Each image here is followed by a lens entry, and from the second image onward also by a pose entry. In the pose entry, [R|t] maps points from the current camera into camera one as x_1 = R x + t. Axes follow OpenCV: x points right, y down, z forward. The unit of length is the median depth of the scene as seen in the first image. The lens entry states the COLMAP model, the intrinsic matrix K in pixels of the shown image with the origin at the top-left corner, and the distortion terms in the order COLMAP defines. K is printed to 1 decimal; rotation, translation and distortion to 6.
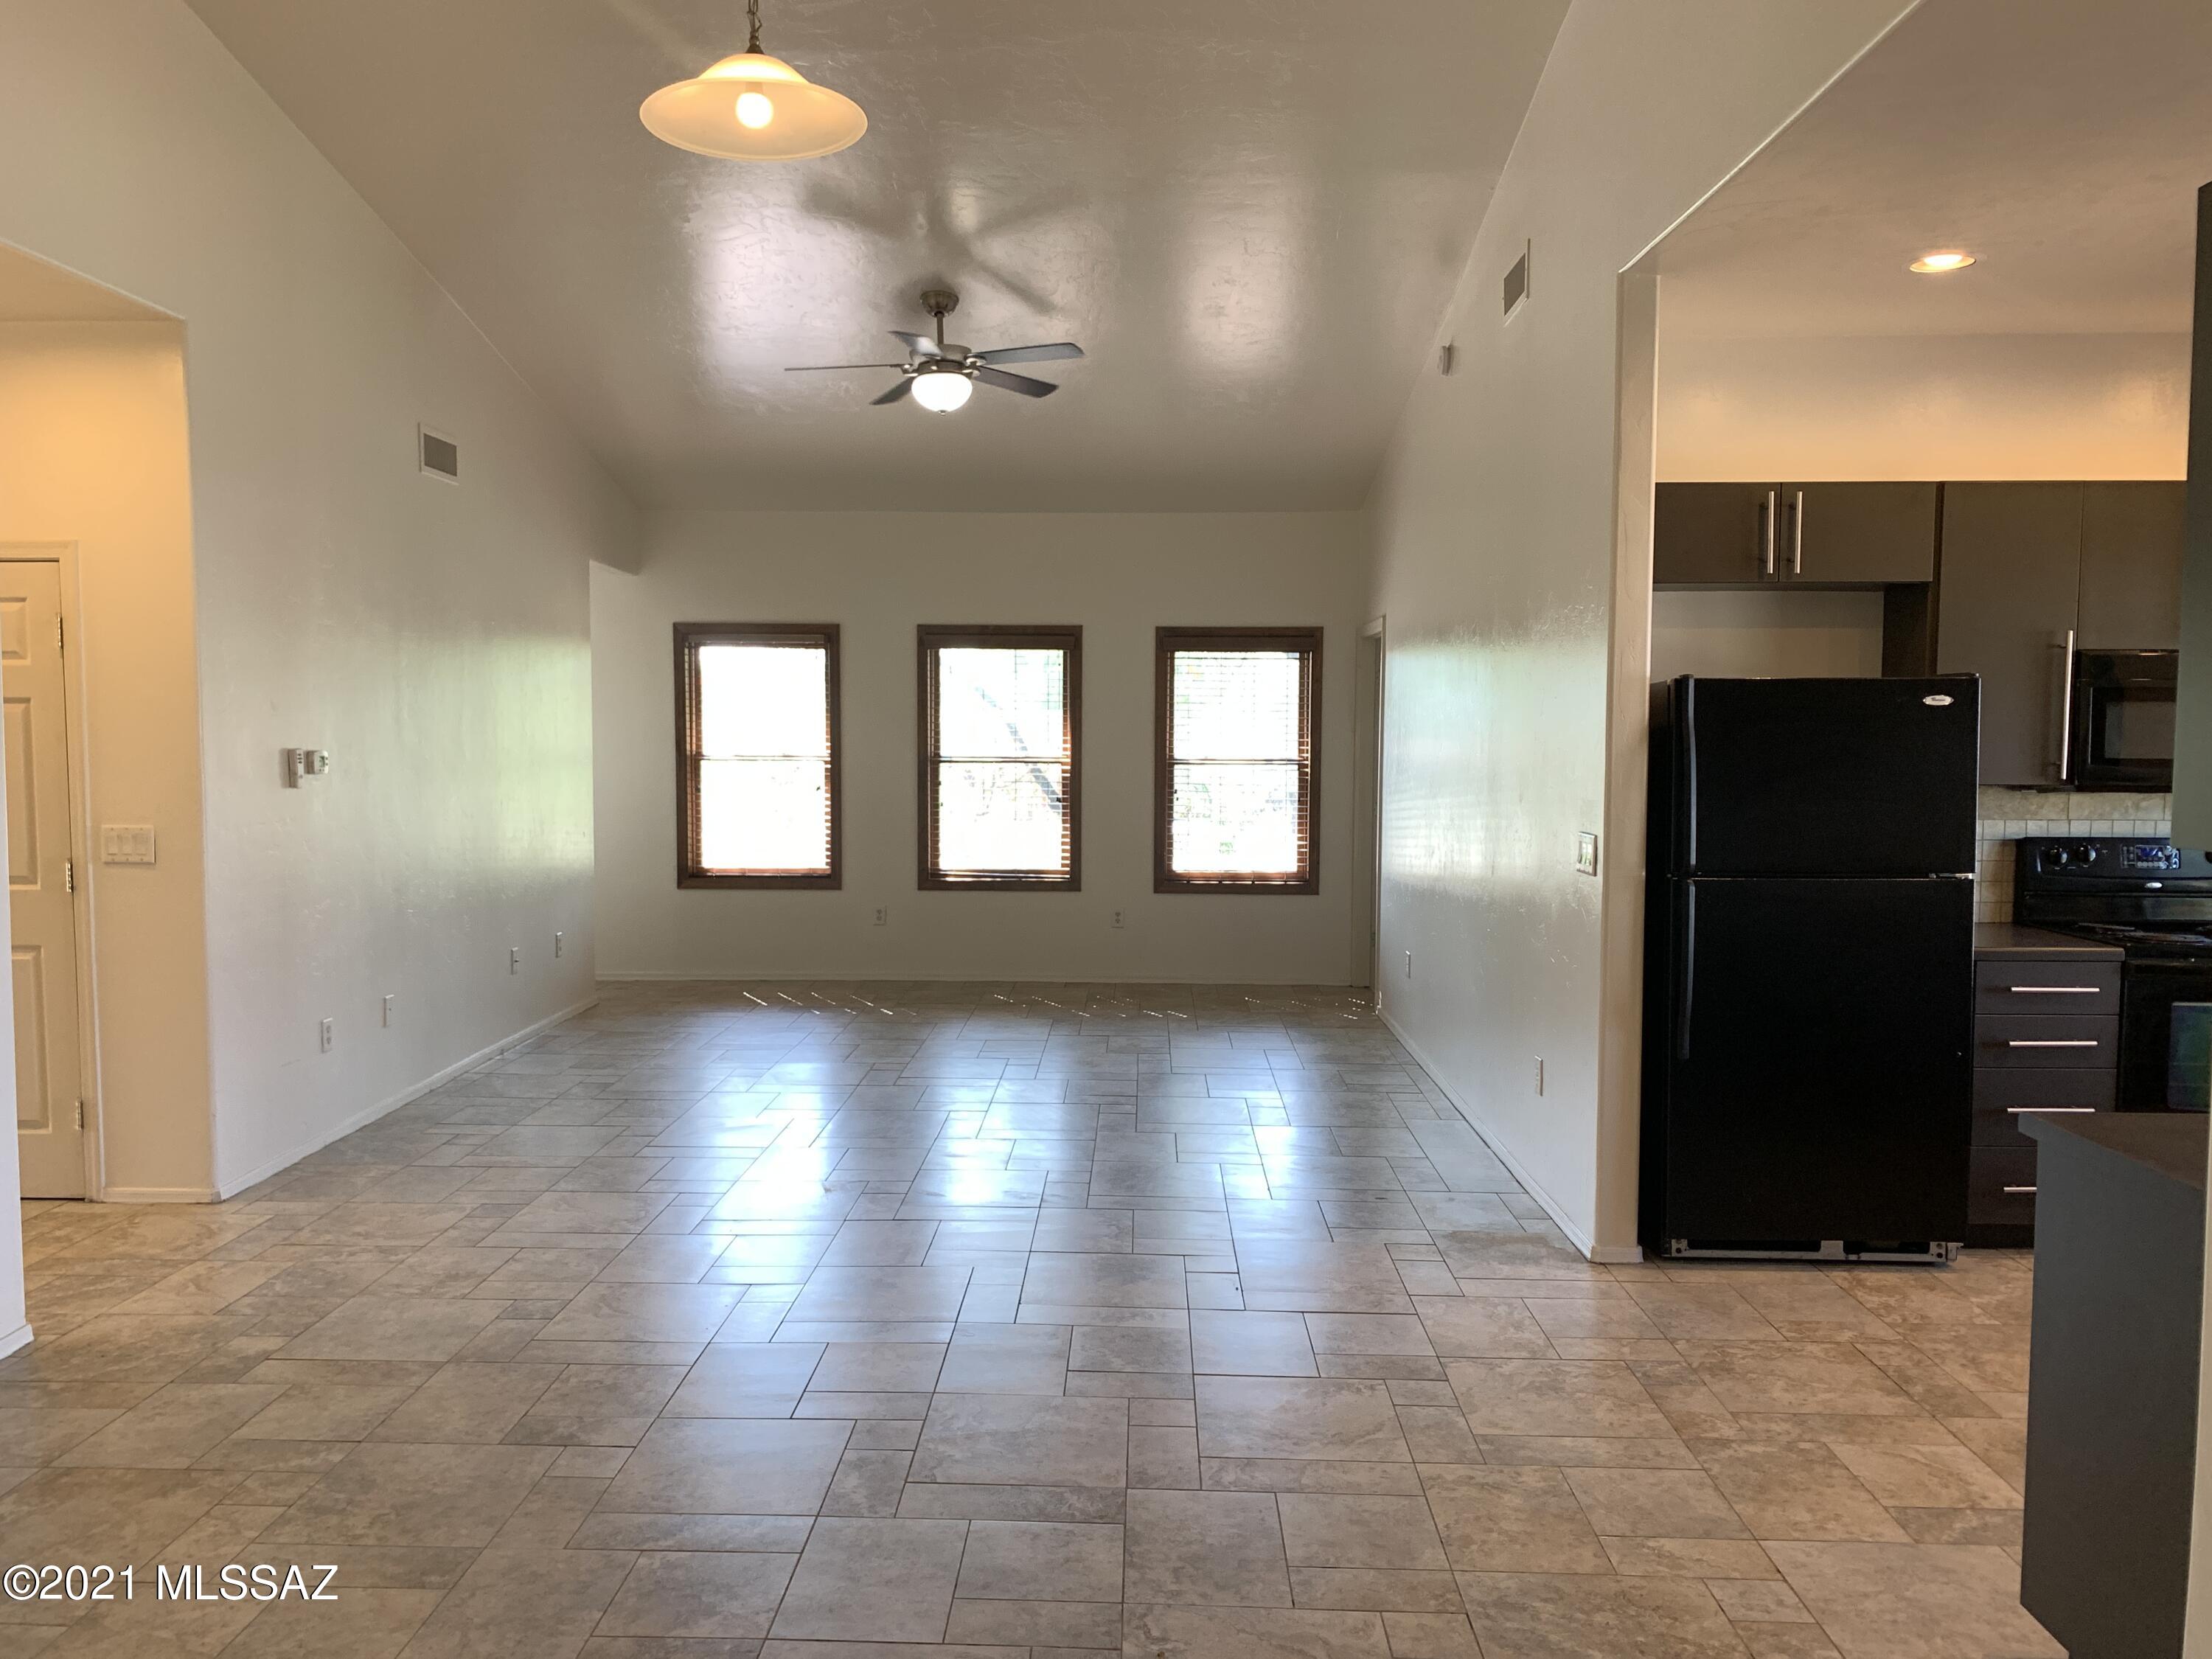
lens RADIAL K [[1690.6, 0, 1078.3], [0, 1690.6, 843.6], [0, 0, 1]] dist [0.011051, -0.001247]
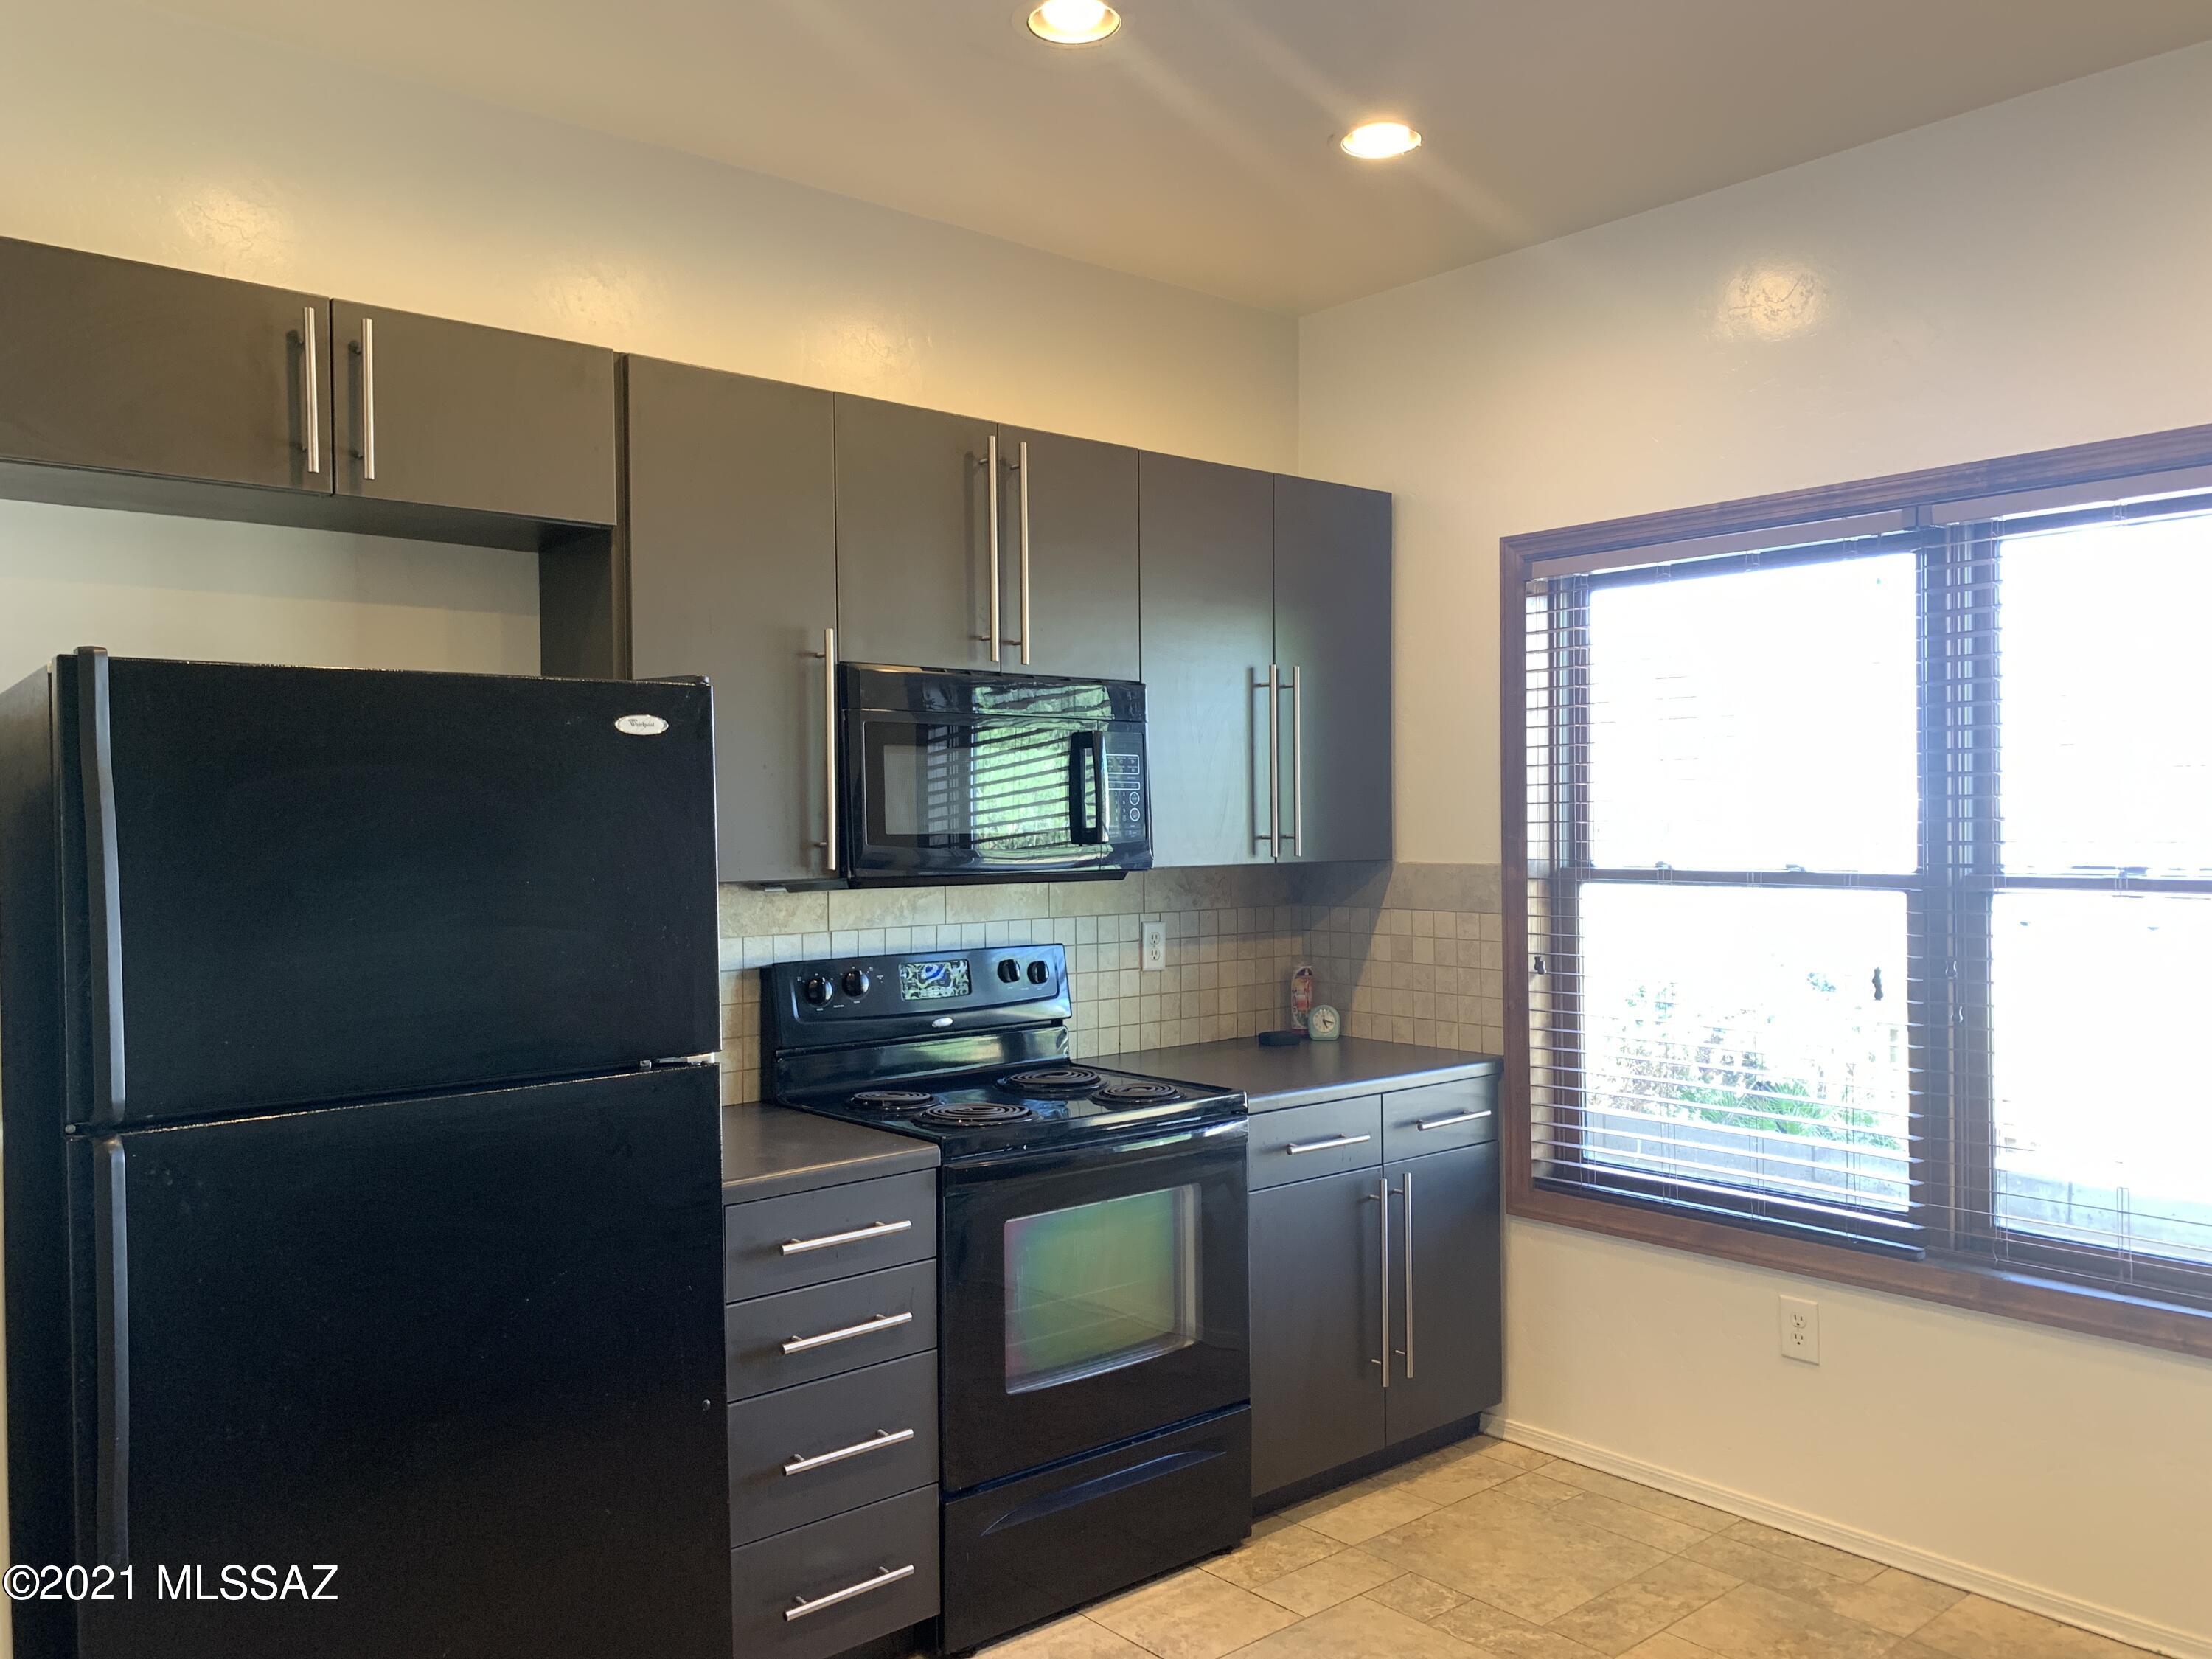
lens RADIAL K [[1678.0, 0, 1077.1], [0, 1678.0, 830.9], [0, 0, 1]] dist [0.059038, -0.095759]
pose [[0.740342, -0.015045, 0.672062, 0.238367], [0.058531, 0.997395, -0.042150, -0.020918], [-0.669677, 0.070542, 0.739295, 0.489710]]
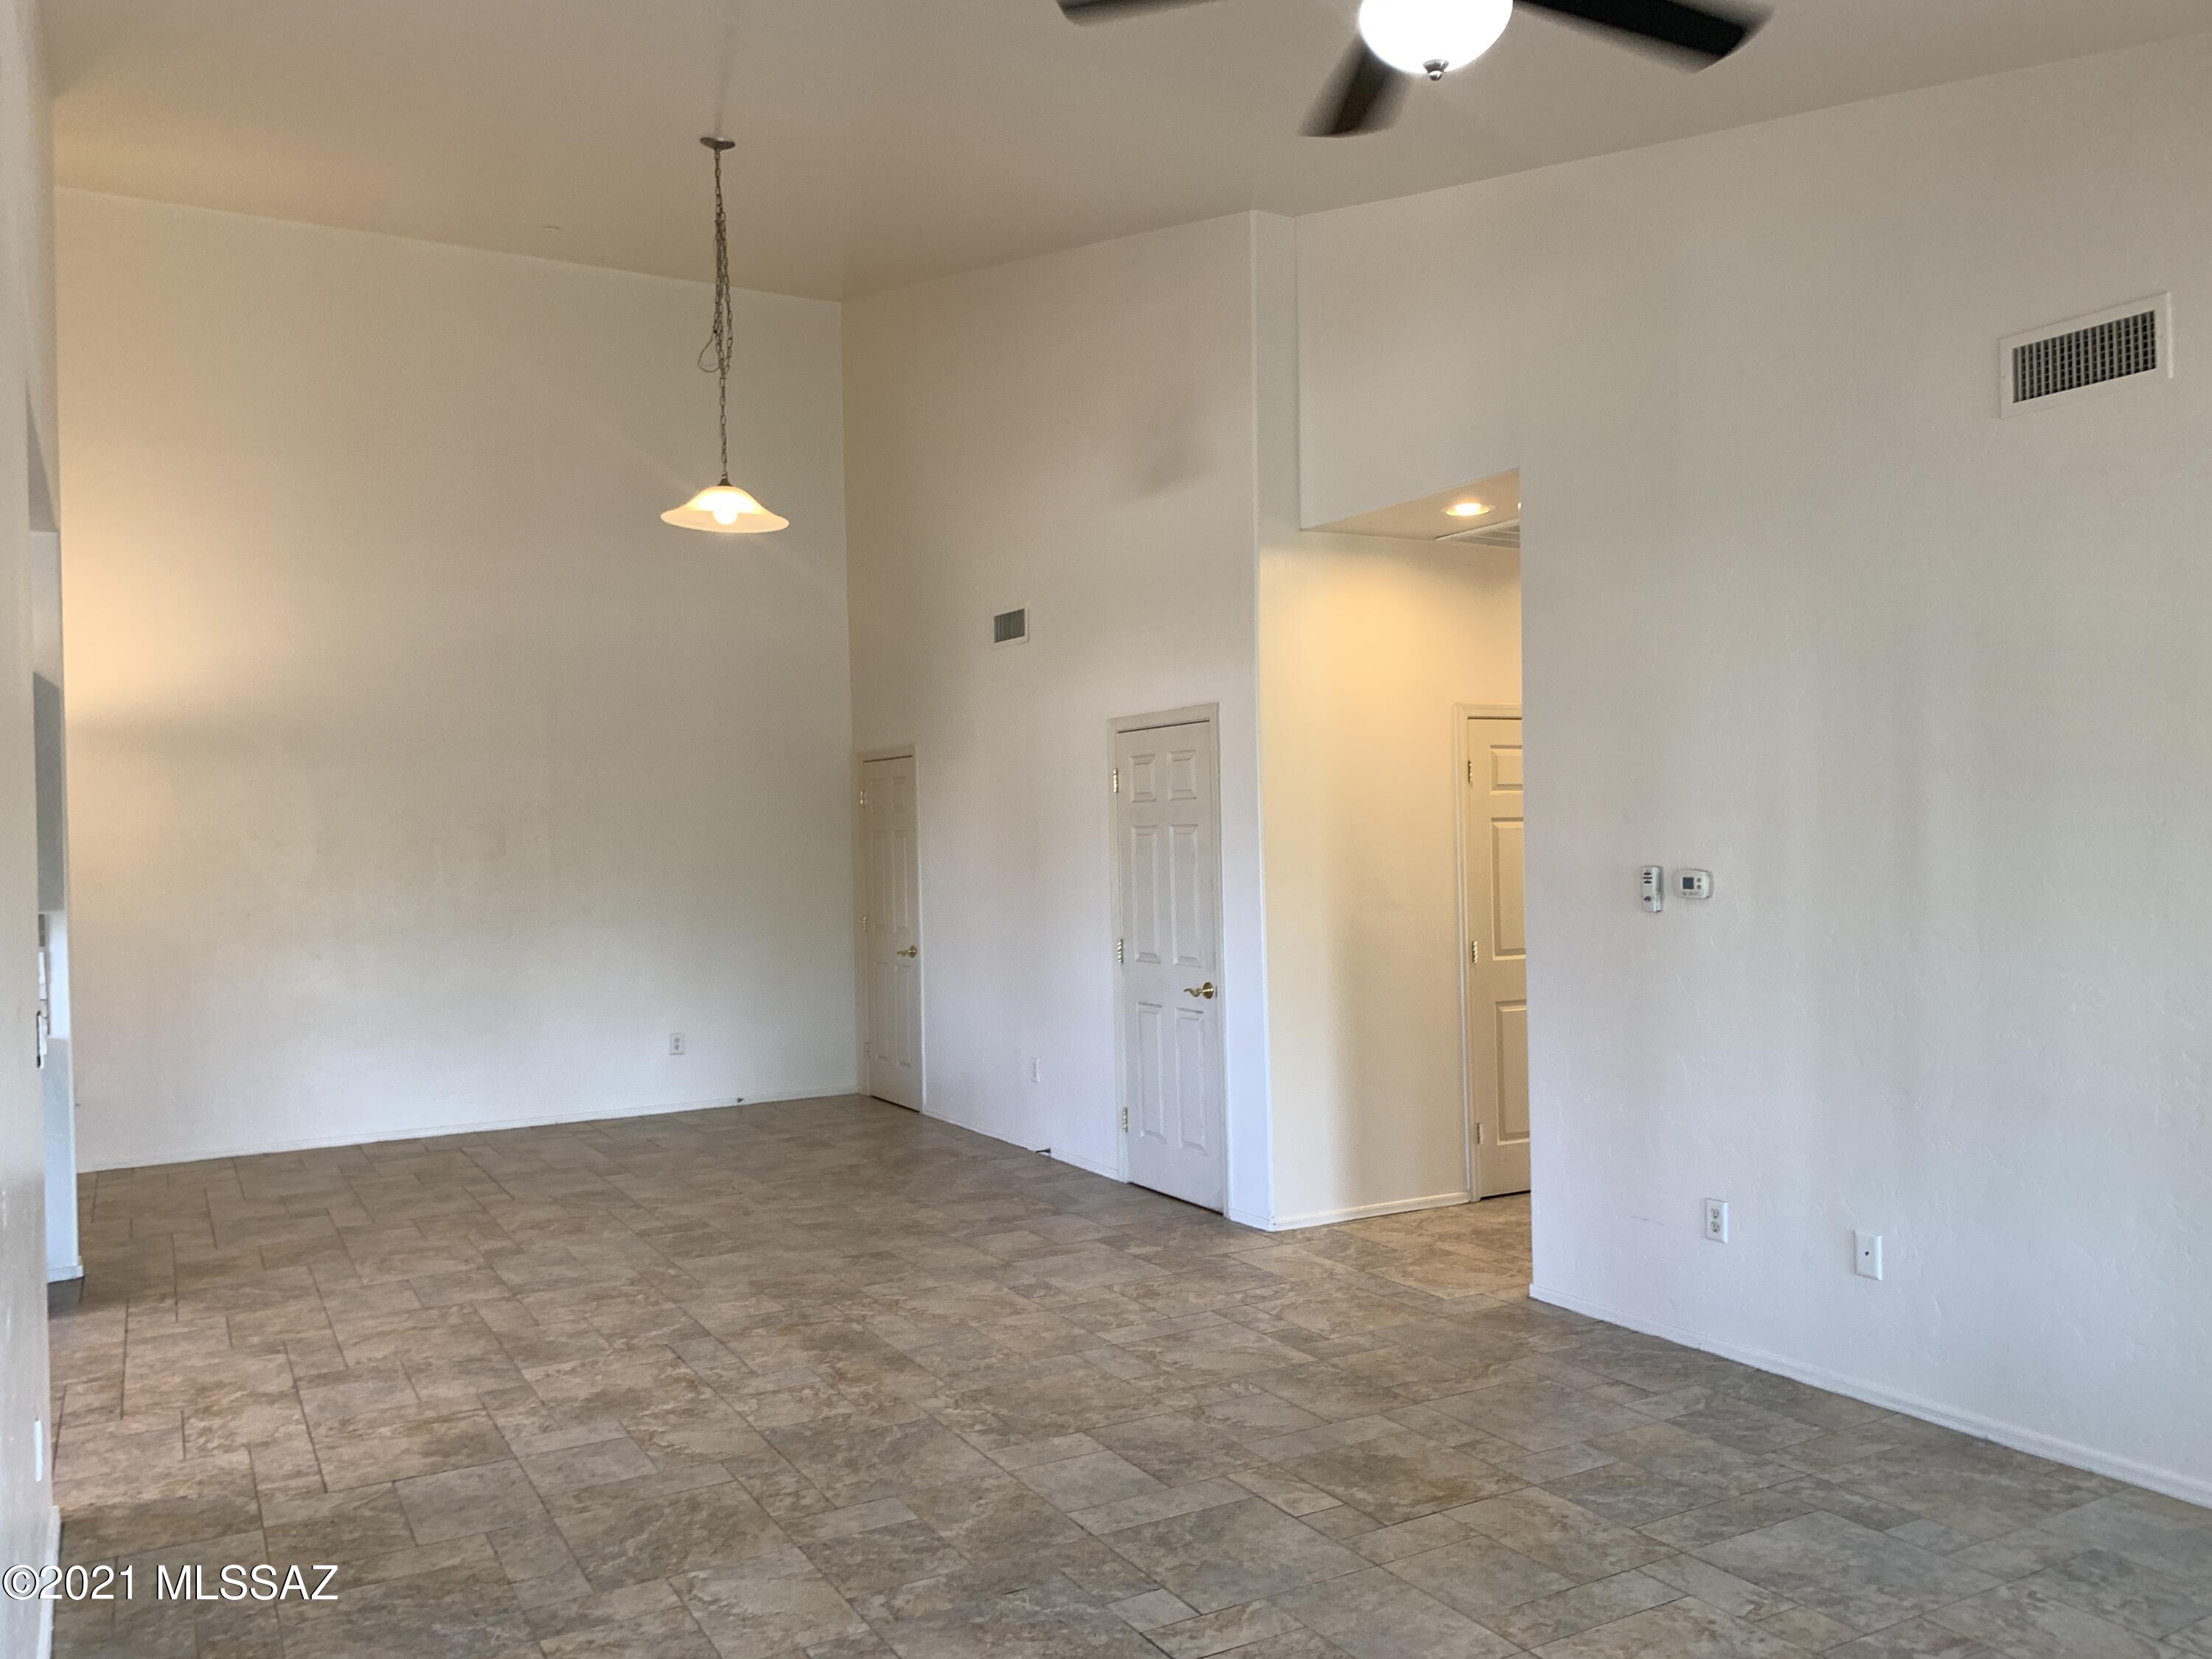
lens RADIAL K [[1684.4, 0, 1062.1], [0, 1684.4, 816.6], [0, 0, 1]] dist [0.052350, -0.084026]
pose [[-0.860540, 0.010129, -0.509283, 0.283984], [-0.017405, 0.998634, 0.049271, -0.137309], [0.509086, 0.051264, -0.859188, 1.834980]]
